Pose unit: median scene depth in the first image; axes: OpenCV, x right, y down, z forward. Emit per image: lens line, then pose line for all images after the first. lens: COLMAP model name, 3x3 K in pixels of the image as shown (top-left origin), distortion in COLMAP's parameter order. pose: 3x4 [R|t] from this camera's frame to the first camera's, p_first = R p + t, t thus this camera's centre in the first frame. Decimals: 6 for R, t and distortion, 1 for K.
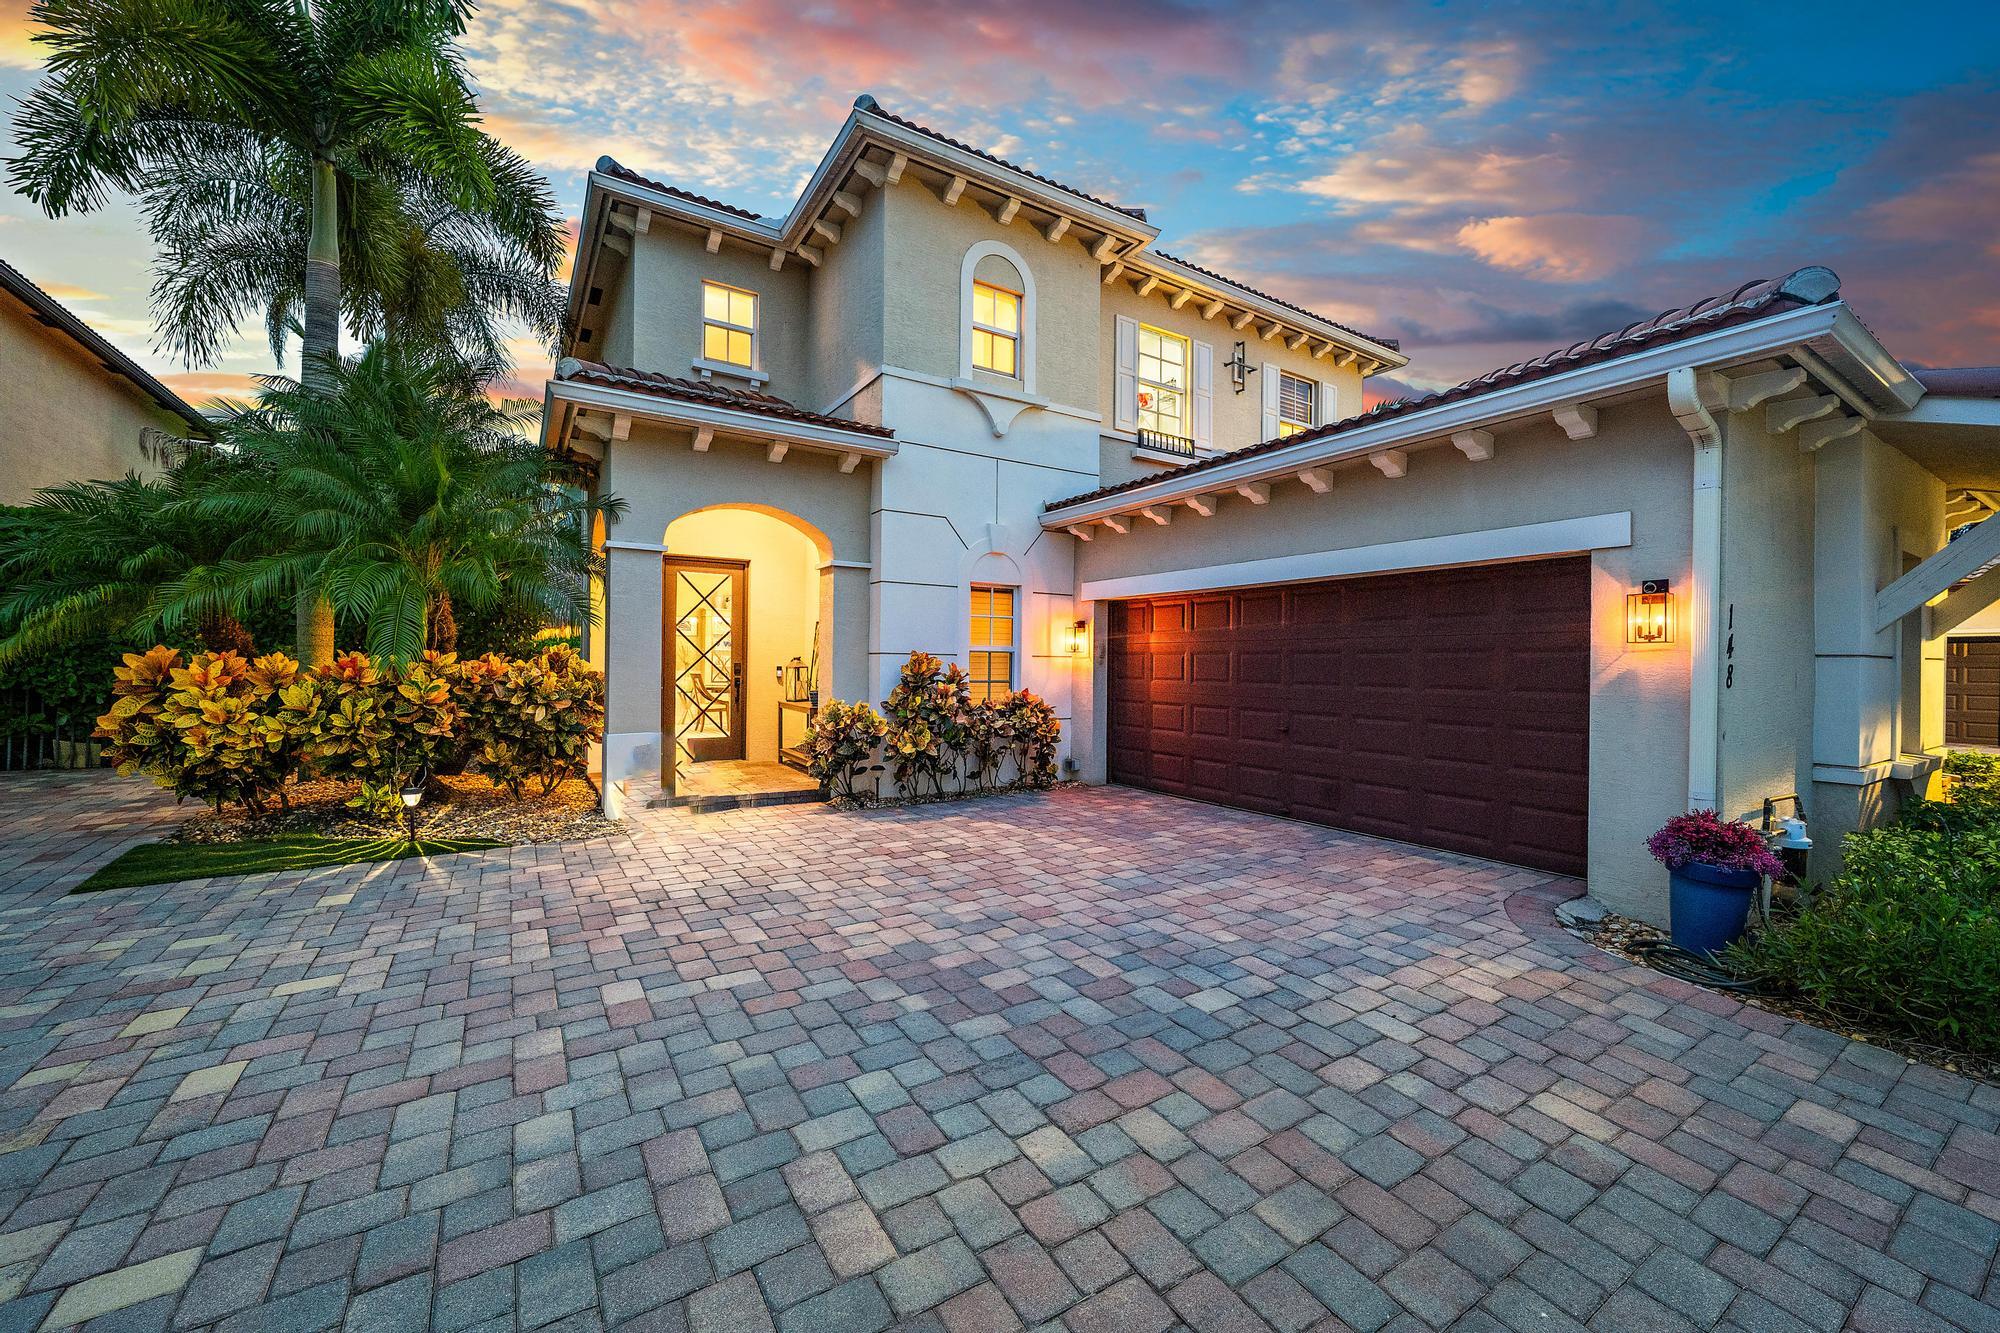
lens RADIAL K [[768.3, 0, 1001.7], [0, 768.3, 656.2], [0, 0, 1]] dist [-0.000333, -0.000057]
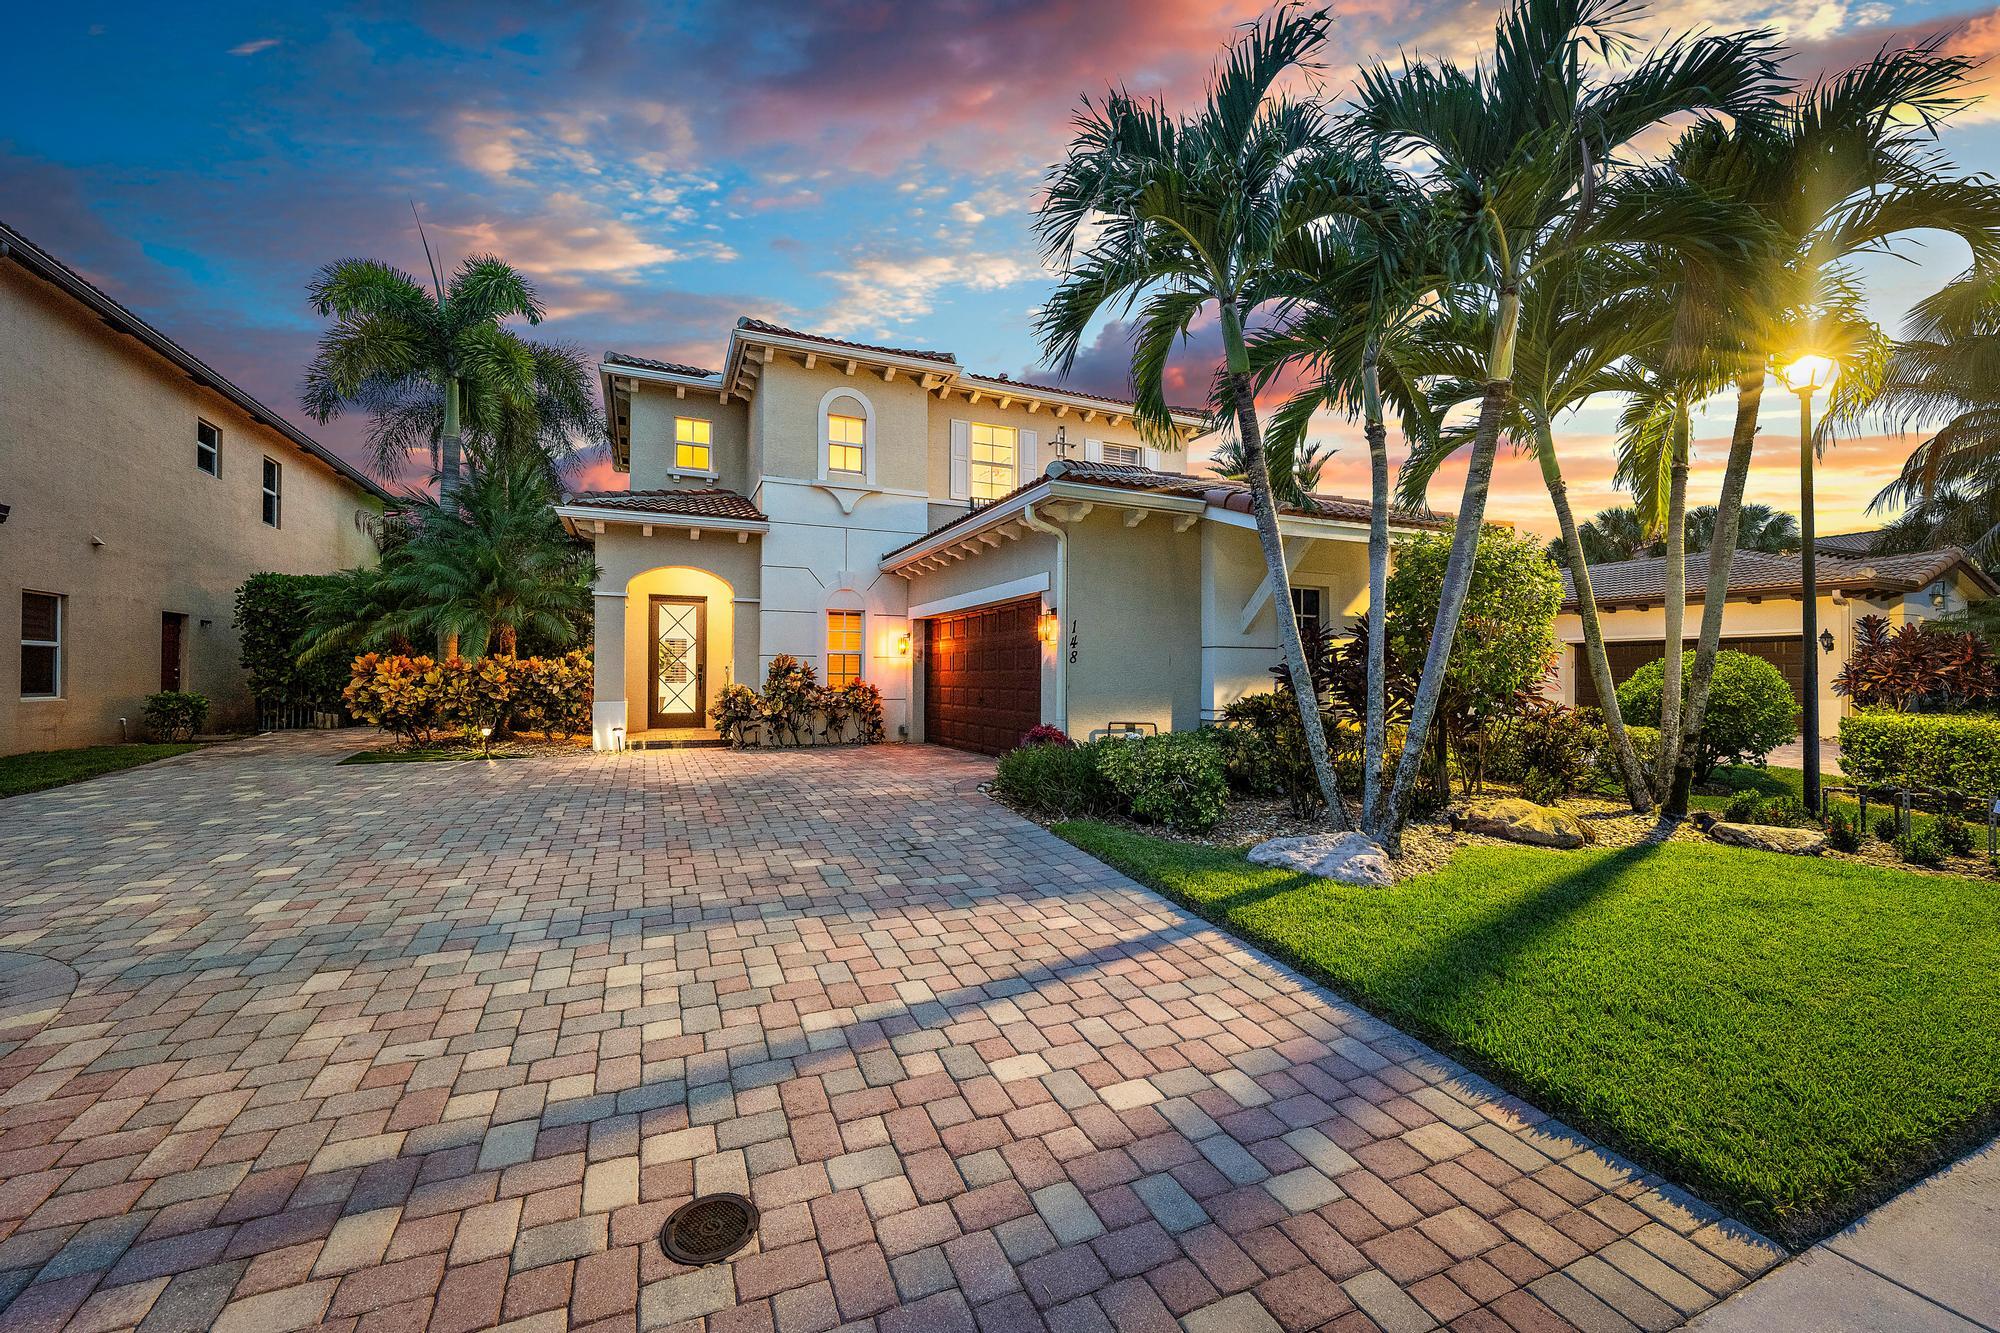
lens RADIAL K [[792.1, 0, 1007.7], [0, 792.1, 660.3], [0, 0, 1]] dist [0.001013, 0.000045]
pose [[0.989128, -0.009380, -0.146757, 0.596799], [0.007362, 0.999871, -0.014283, 0.034554], [0.146872, 0.013047, 0.989069, -0.562858]]
